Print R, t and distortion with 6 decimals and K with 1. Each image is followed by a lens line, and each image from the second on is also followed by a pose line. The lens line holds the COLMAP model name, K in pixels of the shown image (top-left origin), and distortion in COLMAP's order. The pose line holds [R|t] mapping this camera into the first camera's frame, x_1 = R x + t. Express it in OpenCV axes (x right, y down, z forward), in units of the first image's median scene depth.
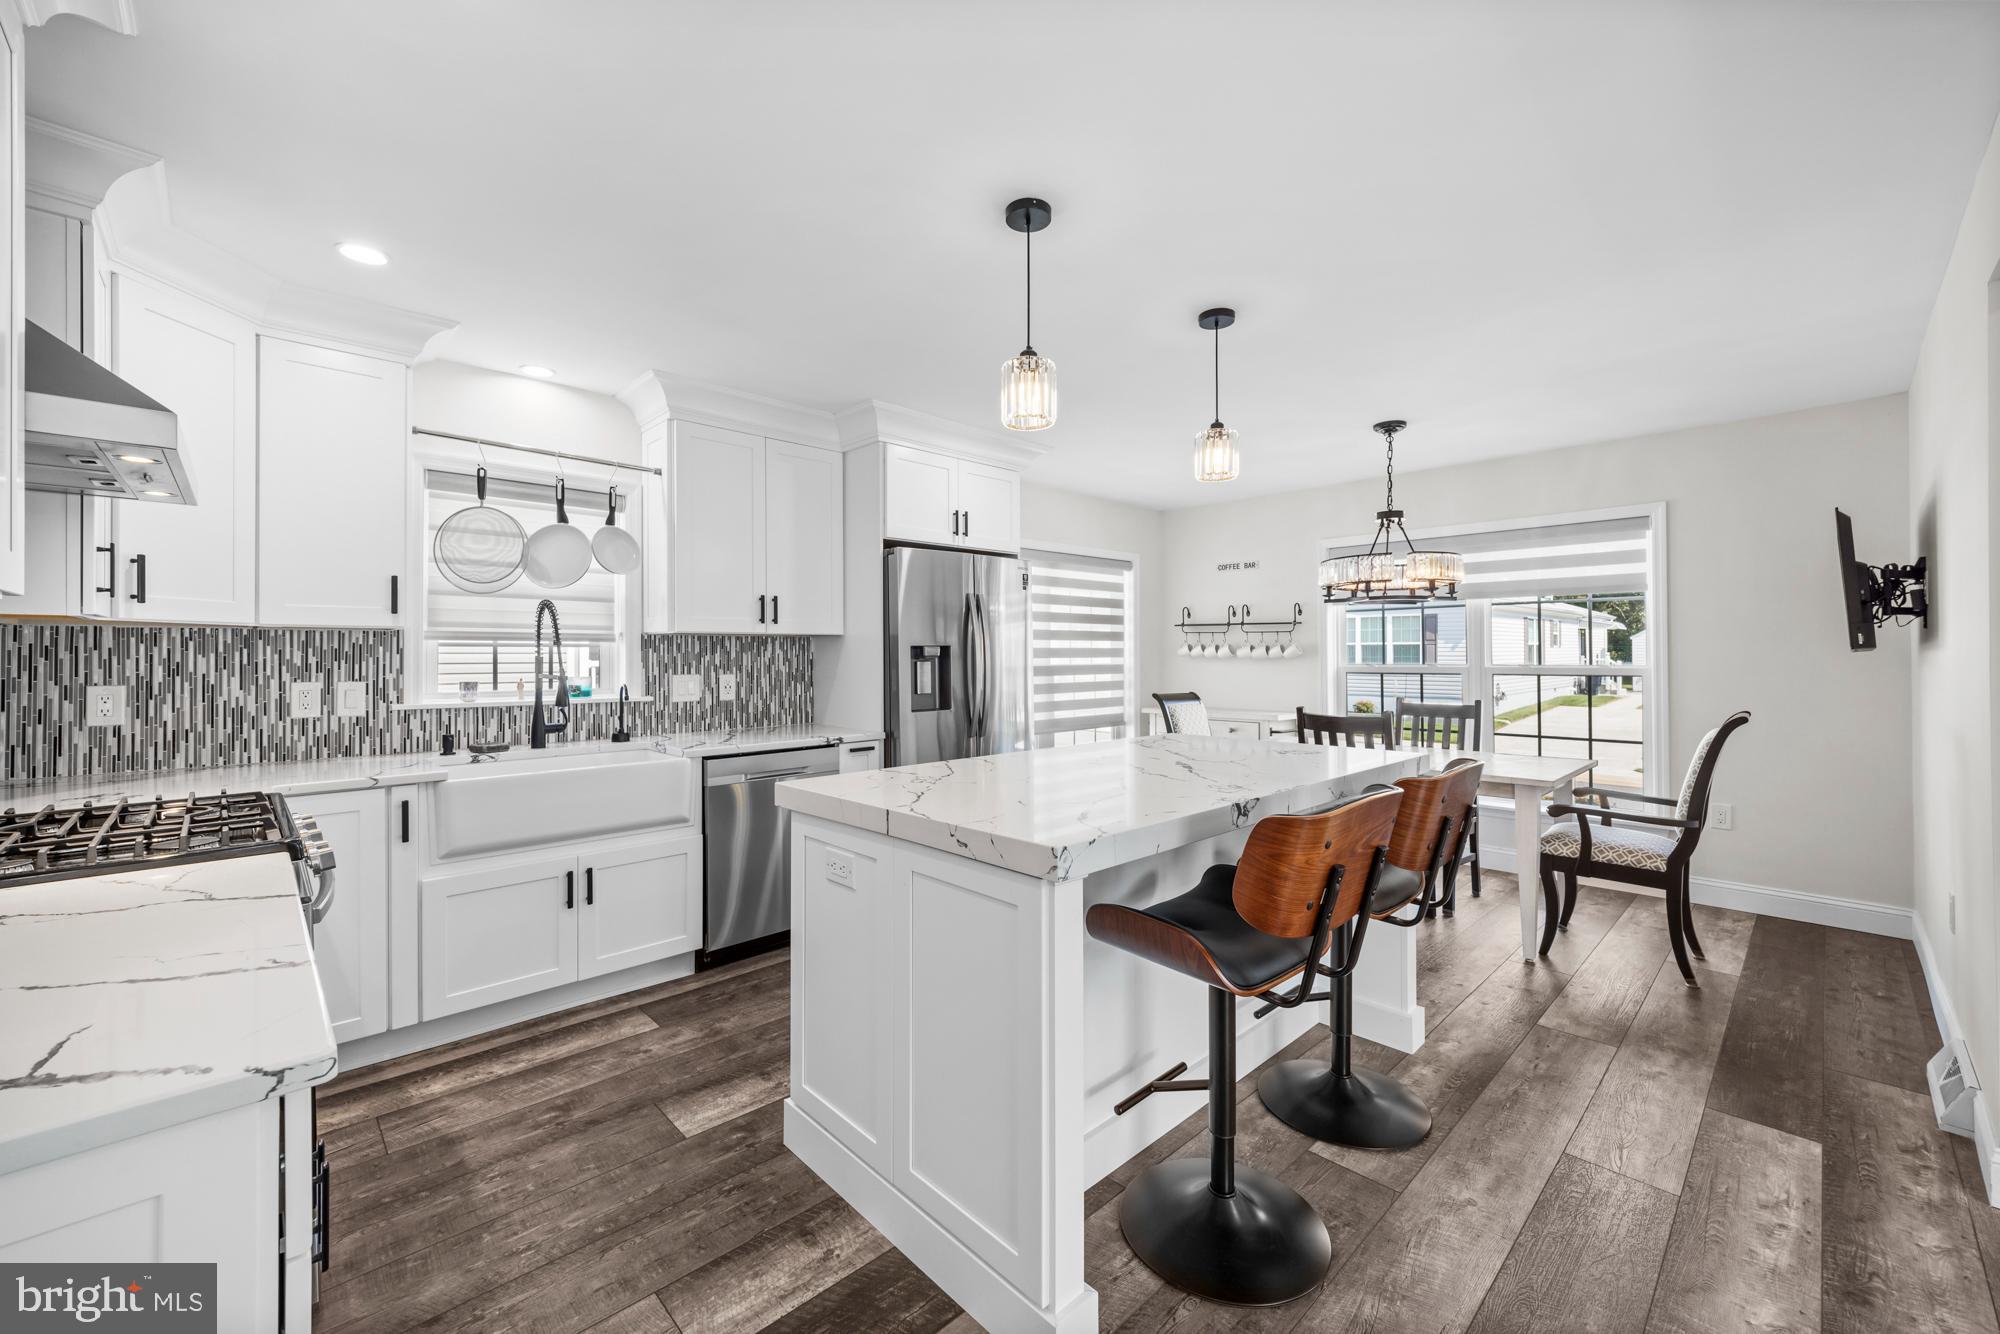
lens RADIAL K [[787.8, 0, 989.2], [0, 787.8, 646.1], [0, 0, 1]] dist [-0.001031, -0.000256]
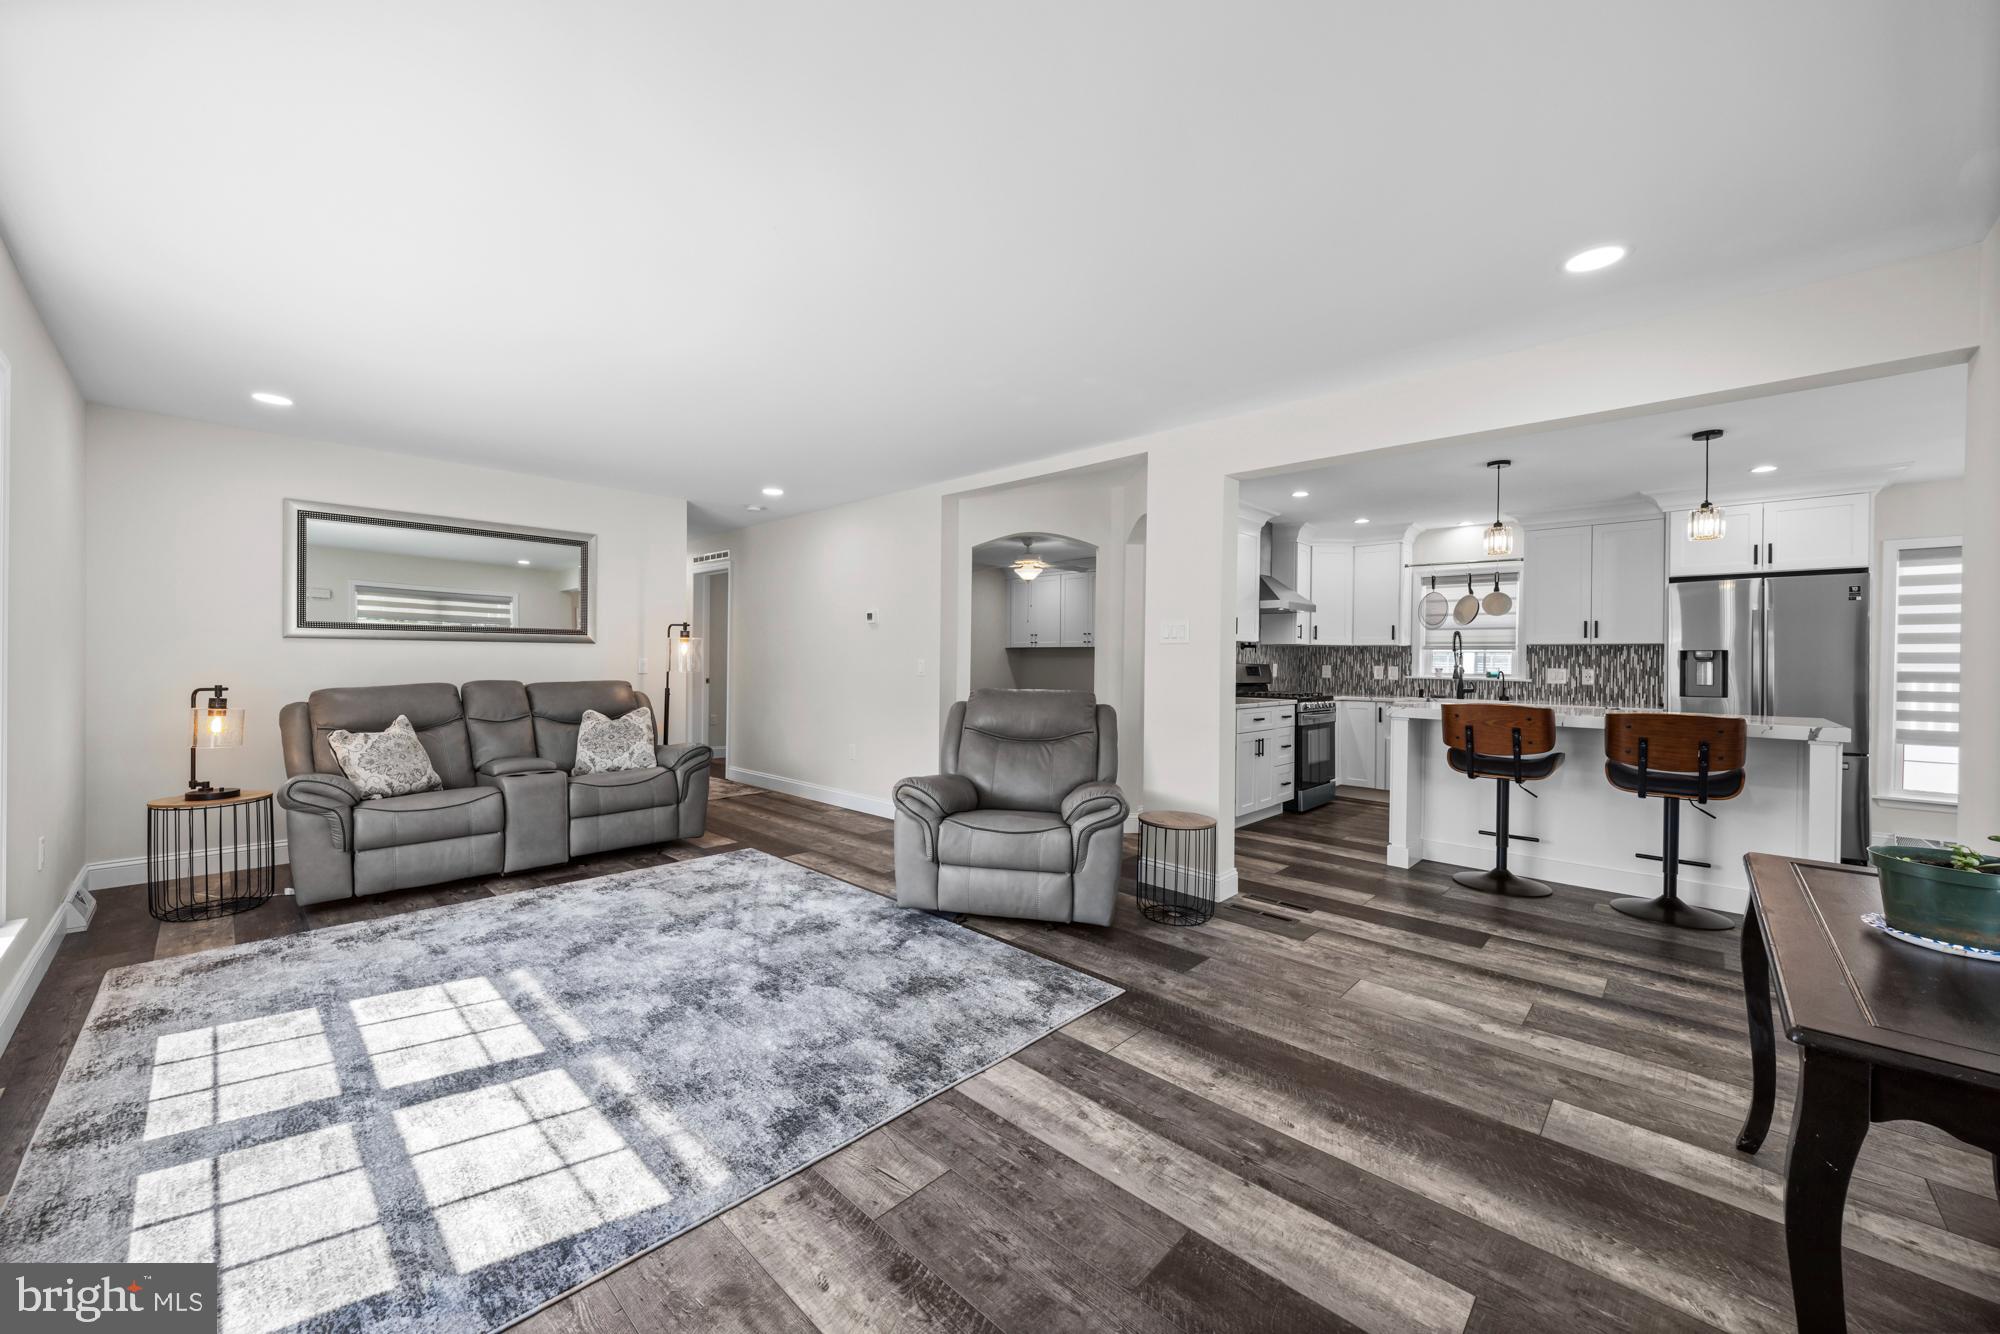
lens RADIAL K [[736.8, 0, 994.7], [0, 736.8, 665.3], [0, 0, 1]] dist [-0.016442, -0.000096]
pose [[0.068339, 0.008930, -0.997622, 1.353728], [-0.003637, 0.999956, 0.008702, 0.024246], [0.997655, 0.003034, 0.068369, -0.413226]]
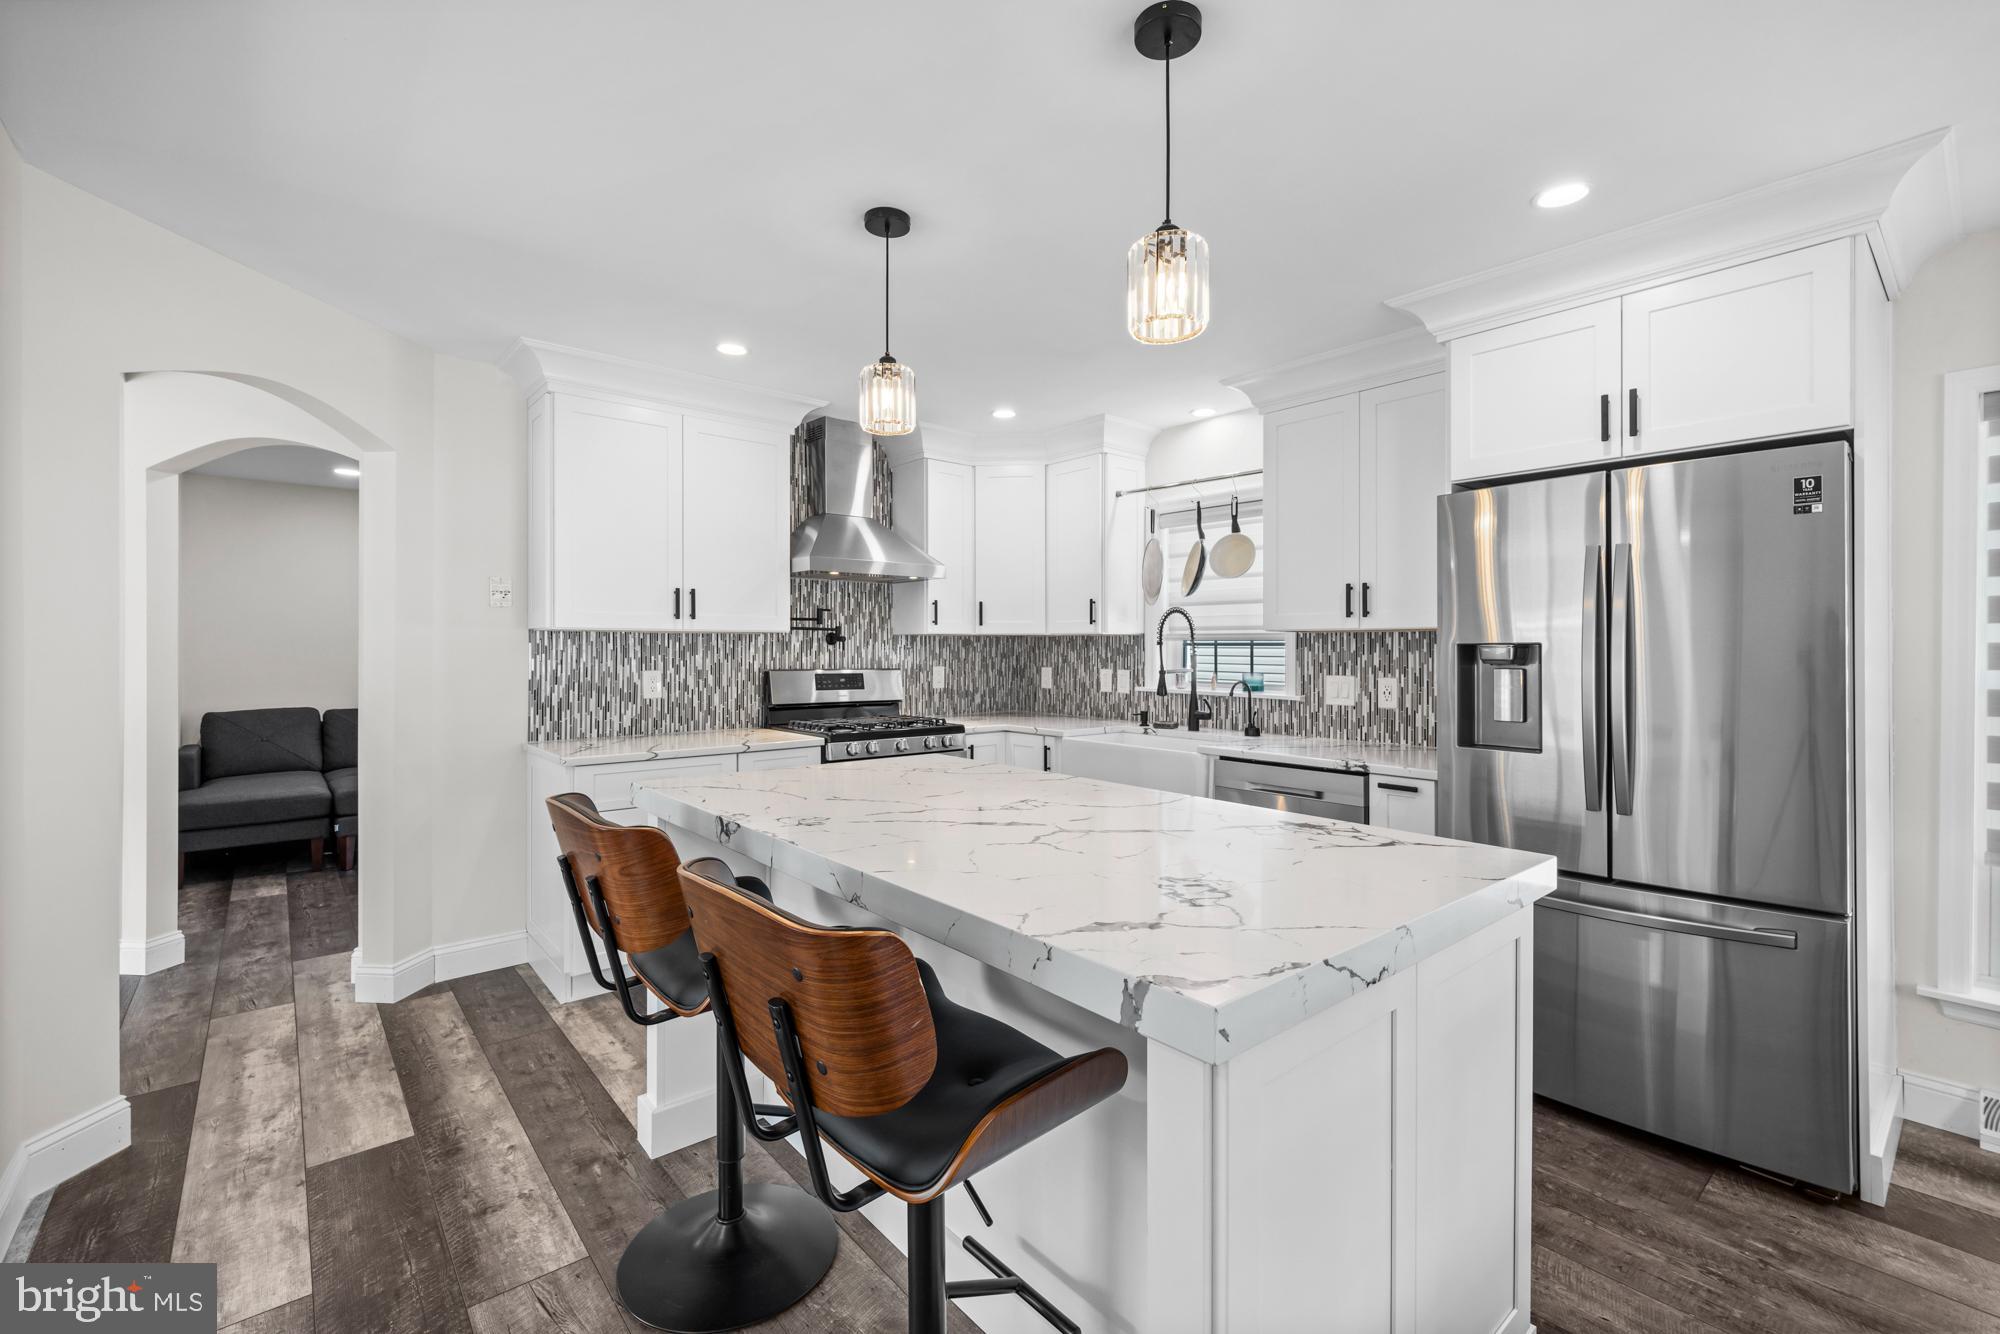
lens RADIAL K [[835.6, 0, 1017.4], [0, 835.6, 653.4], [0, 0, 1]] dist [-0.010316, -0.000154]
pose [[-0.023613, 0.009783, -0.999673, 0.704642], [0.007377, 0.999927, 0.009612, -0.001863], [0.999694, -0.007148, -0.023684, 0.773842]]
